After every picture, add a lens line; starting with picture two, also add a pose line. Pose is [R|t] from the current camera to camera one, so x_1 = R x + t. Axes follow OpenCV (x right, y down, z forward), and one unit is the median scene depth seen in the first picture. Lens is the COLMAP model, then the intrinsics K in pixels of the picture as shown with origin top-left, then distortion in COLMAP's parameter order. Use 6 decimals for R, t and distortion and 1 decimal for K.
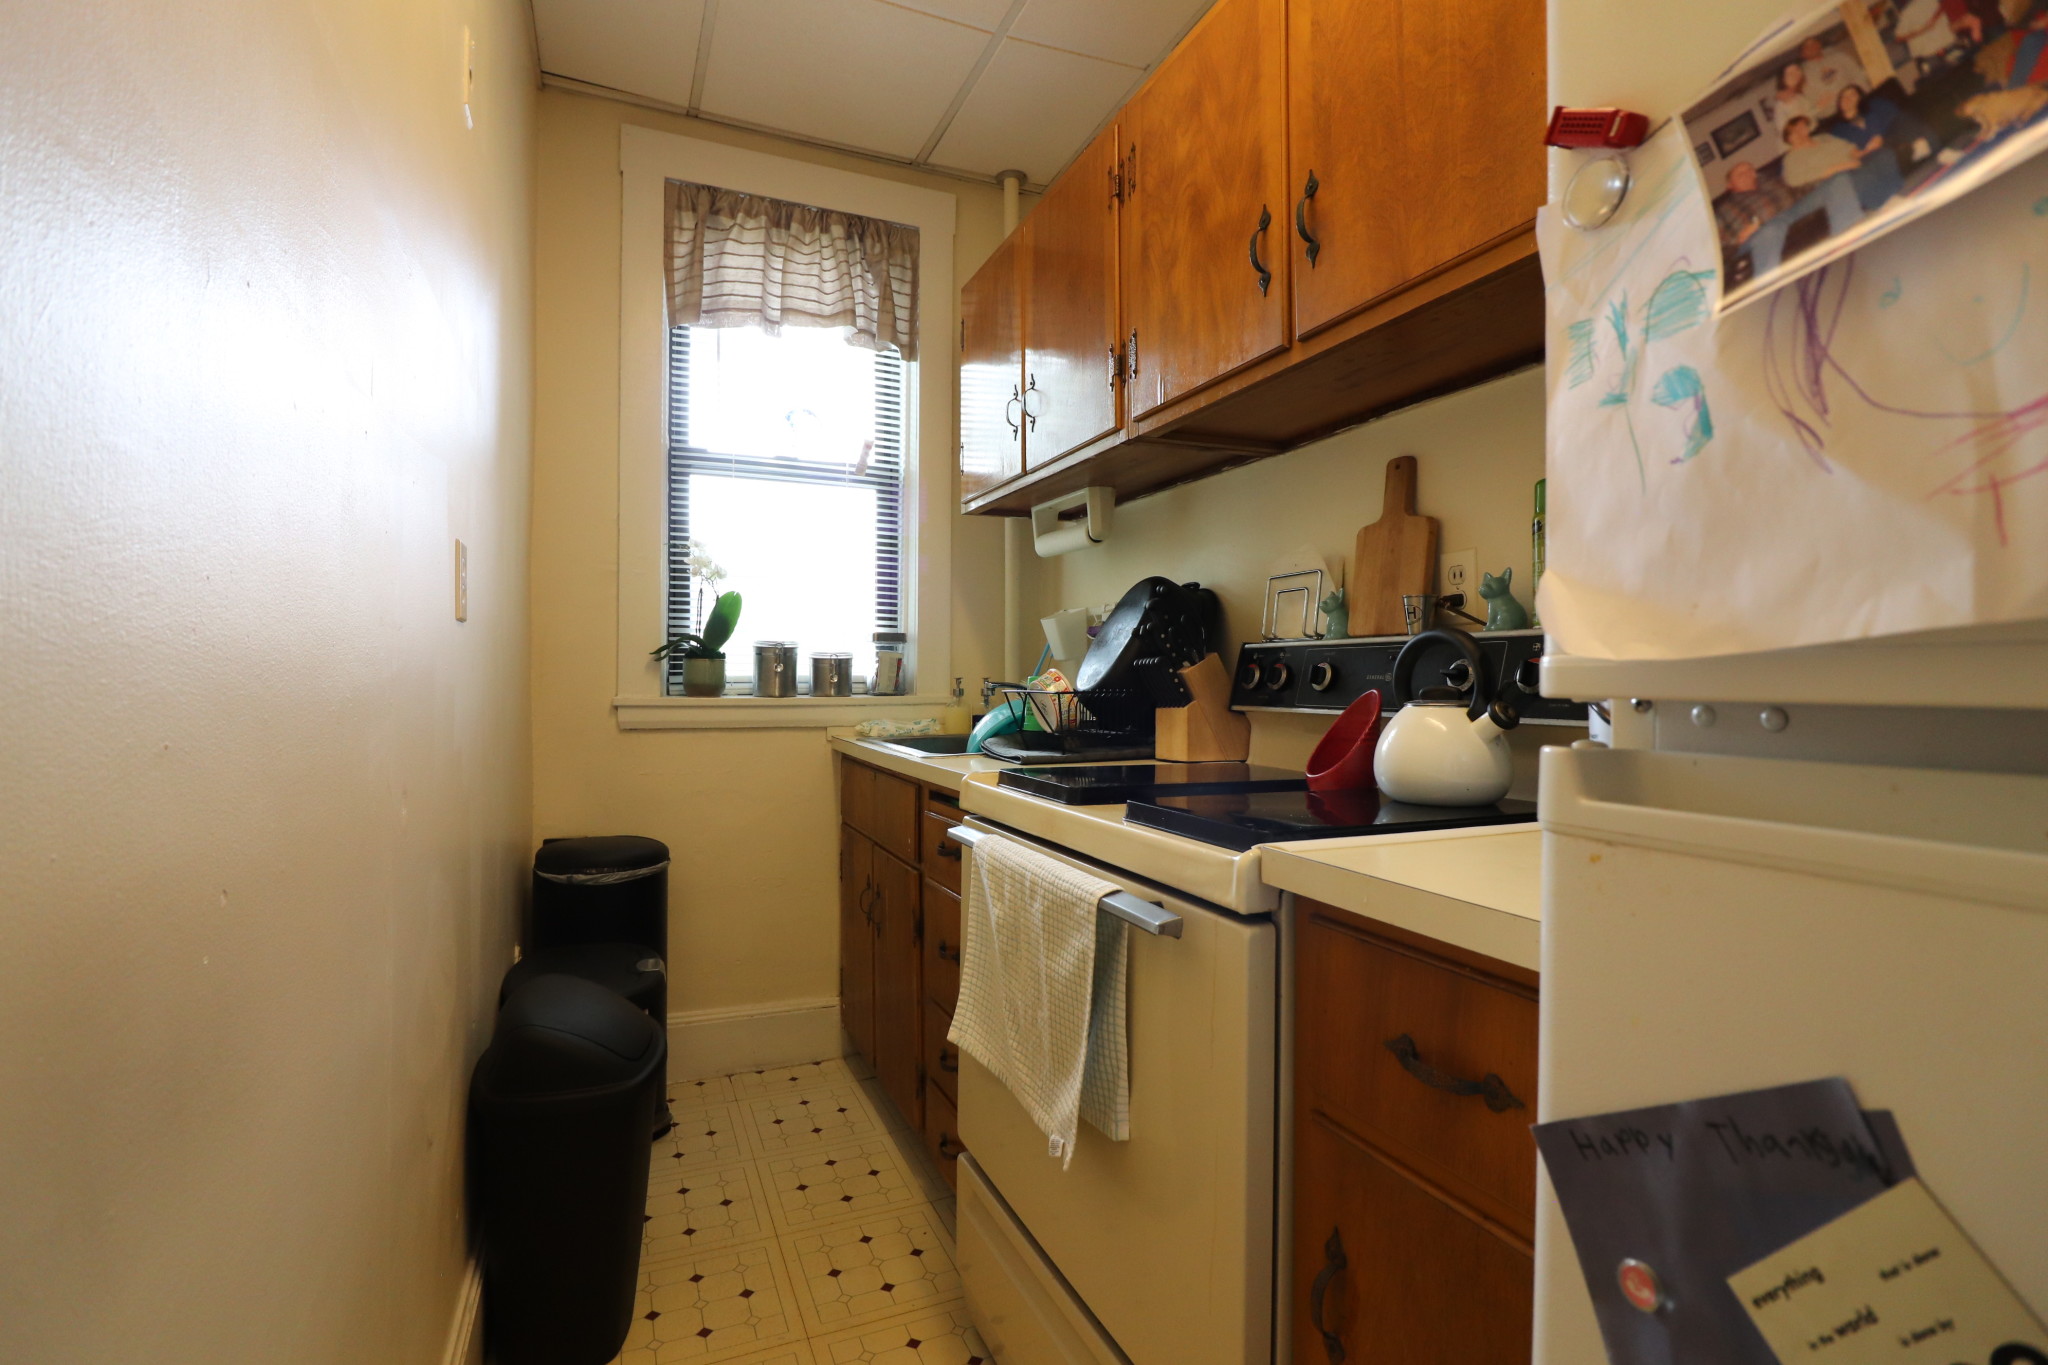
lens RADIAL K [[947.7, 0, 1028.7], [0, 947.7, 685.0], [0, 0, 1]] dist [-0.008398, -0.006761]
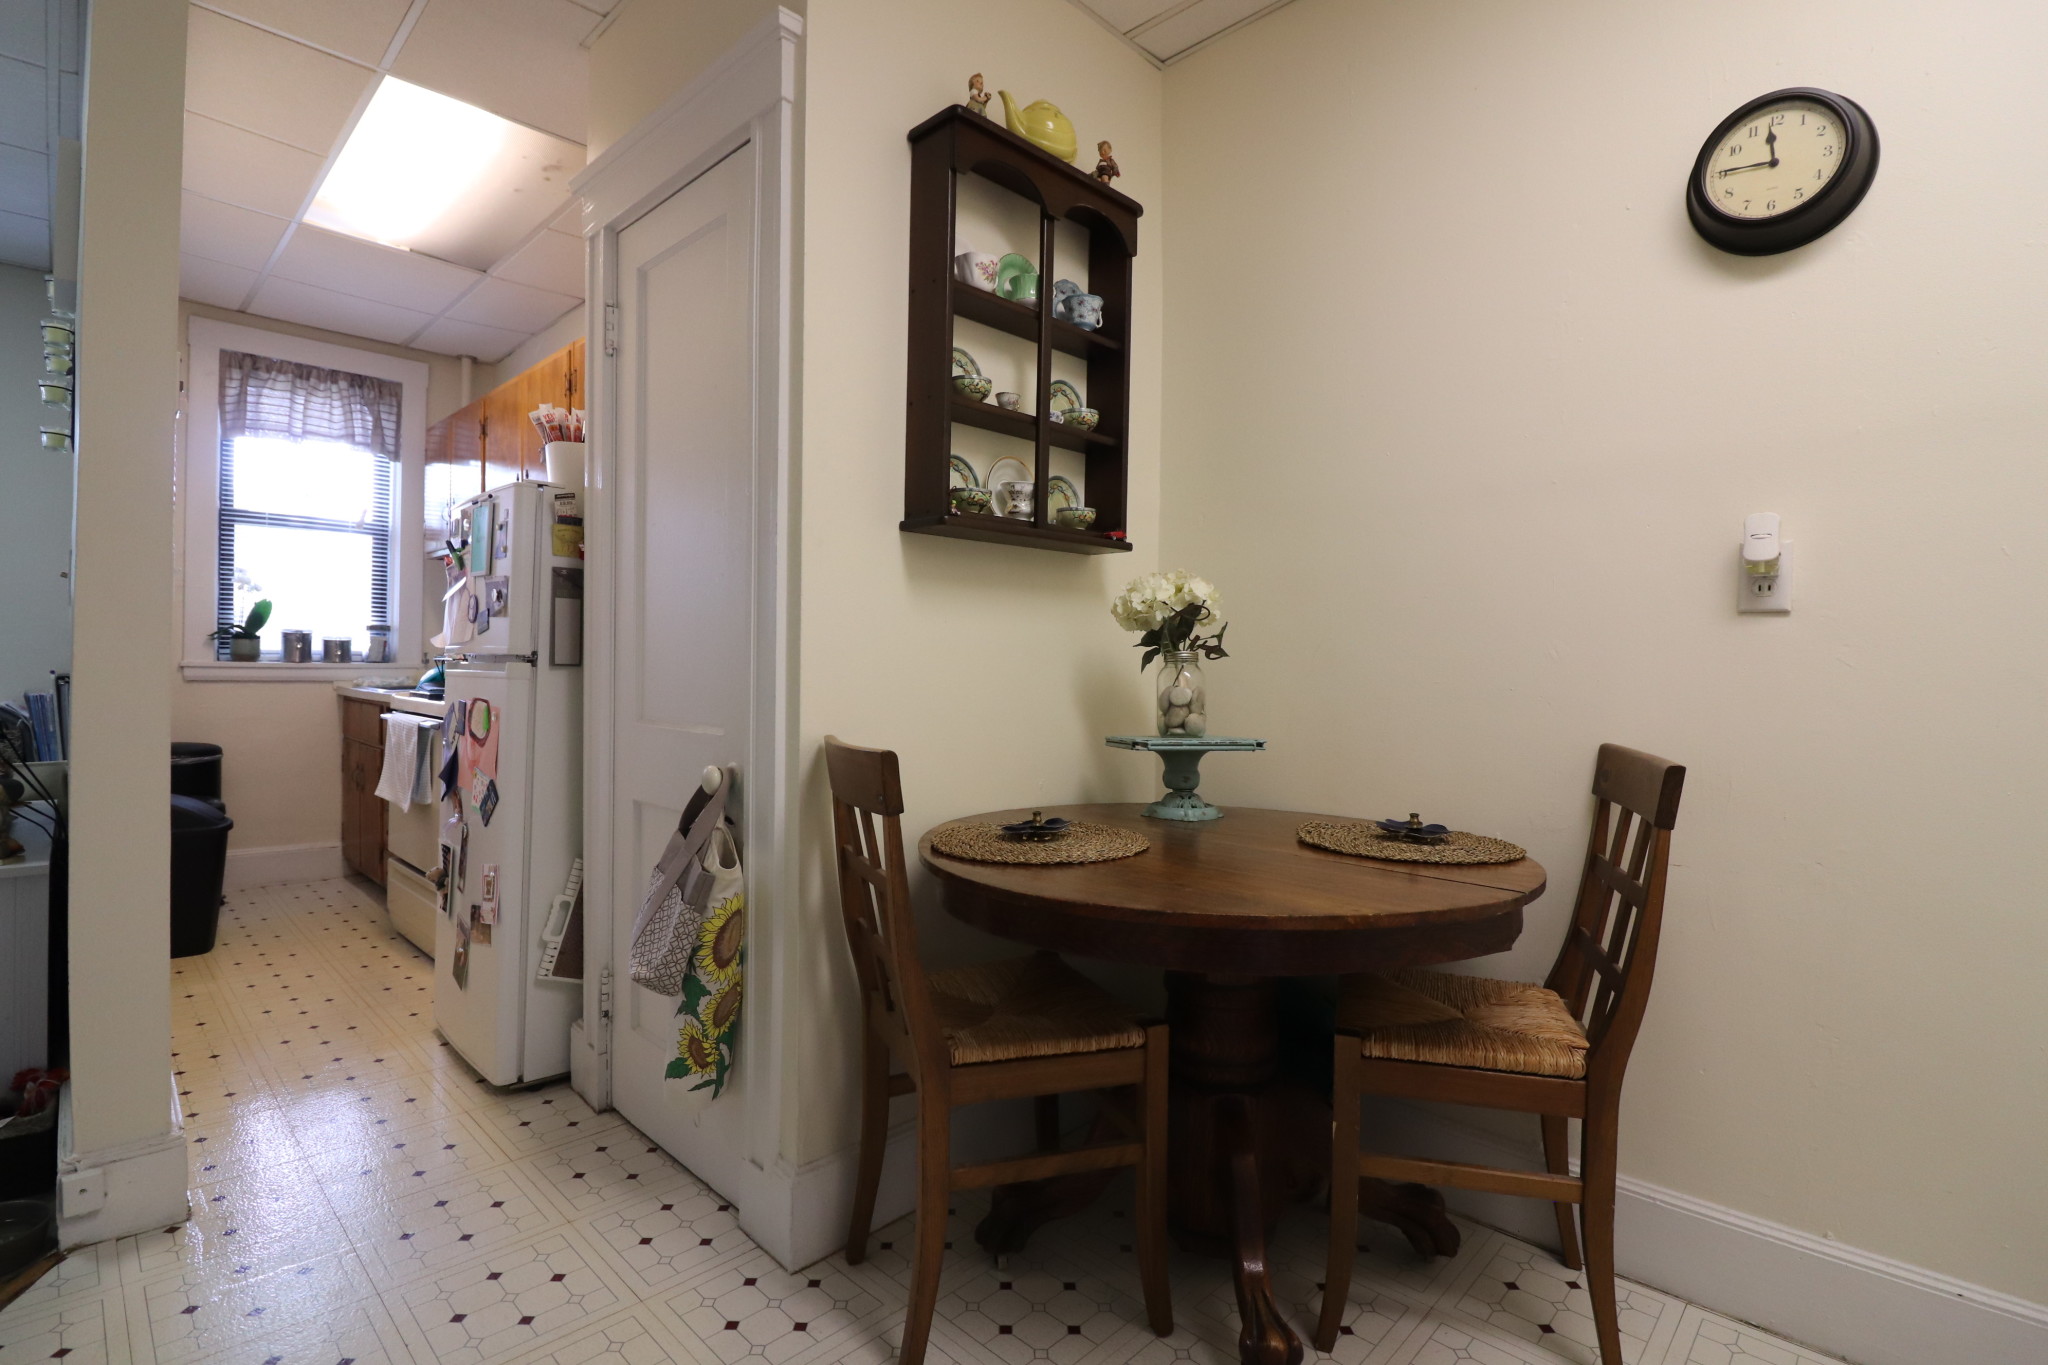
lens RADIAL K [[947.7, 0, 1013.9], [0, 947.7, 674.1], [0, 0, 1]] dist [-0.008398, -0.006761]
pose [[0.927869, 0.005456, 0.372868, 0.285184], [-0.007099, 0.999970, 0.003035, 0.018588], [-0.372840, -0.005463, 0.927880, -1.003366]]
